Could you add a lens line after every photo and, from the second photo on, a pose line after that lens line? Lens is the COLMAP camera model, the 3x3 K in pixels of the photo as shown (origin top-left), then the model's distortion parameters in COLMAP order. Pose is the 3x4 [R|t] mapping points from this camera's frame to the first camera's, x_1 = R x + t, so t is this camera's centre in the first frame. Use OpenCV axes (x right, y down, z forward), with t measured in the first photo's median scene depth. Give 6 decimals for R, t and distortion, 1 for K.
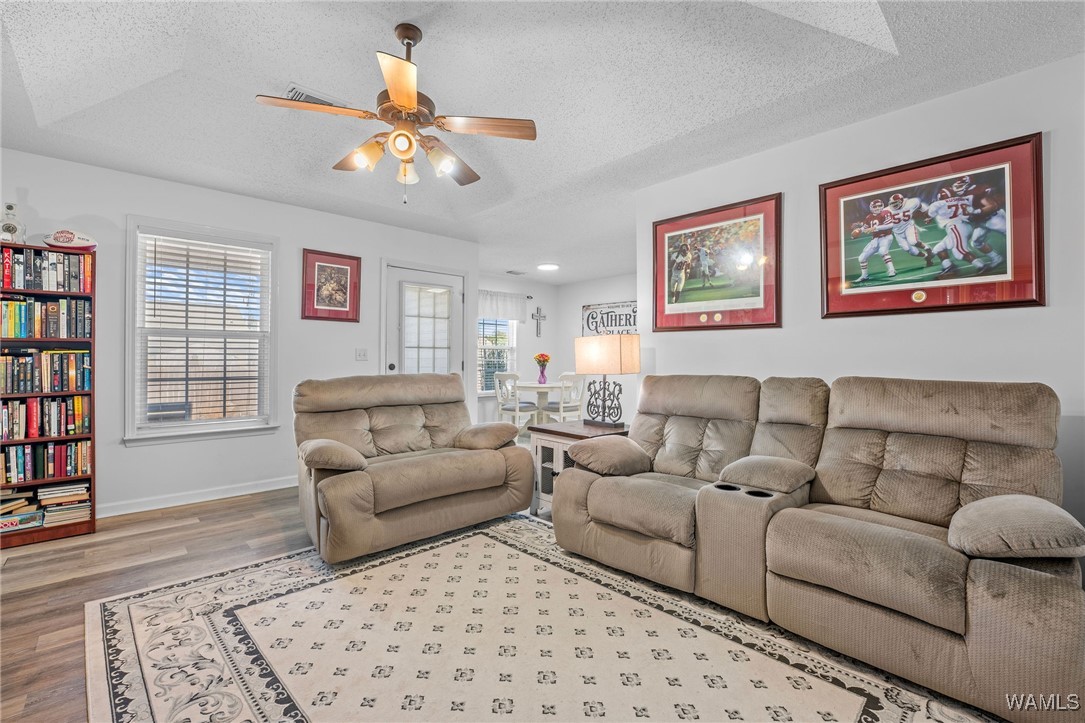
lens RADIAL K [[490.6, 0, 542.2], [0, 490.6, 355.0], [0, 0, 1]] dist [0.000402, -0.000072]
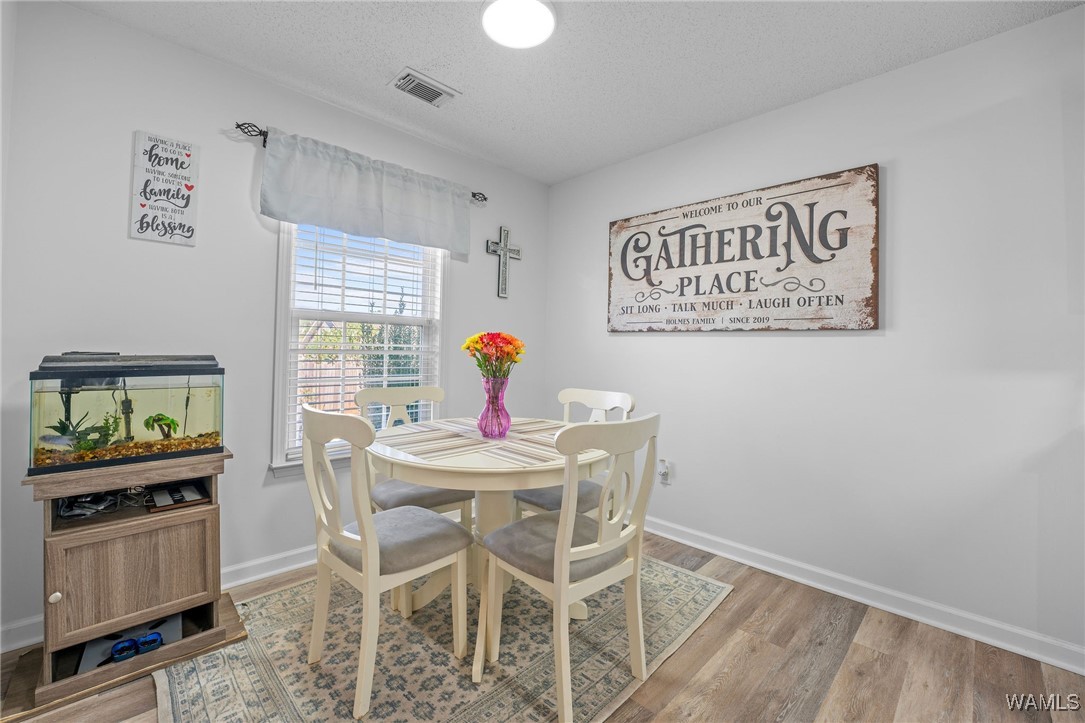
lens RADIAL K [[451.8, 0, 544.8], [0, 451.8, 352.6], [0, 0, 1]] dist [-0.026622, 0.000555]
pose [[0.999323, 0.013241, 0.034323, 0.018007], [-0.013611, 0.999852, 0.010544, 0.005326], [-0.034178, -0.011004, 0.999355, 0.663461]]
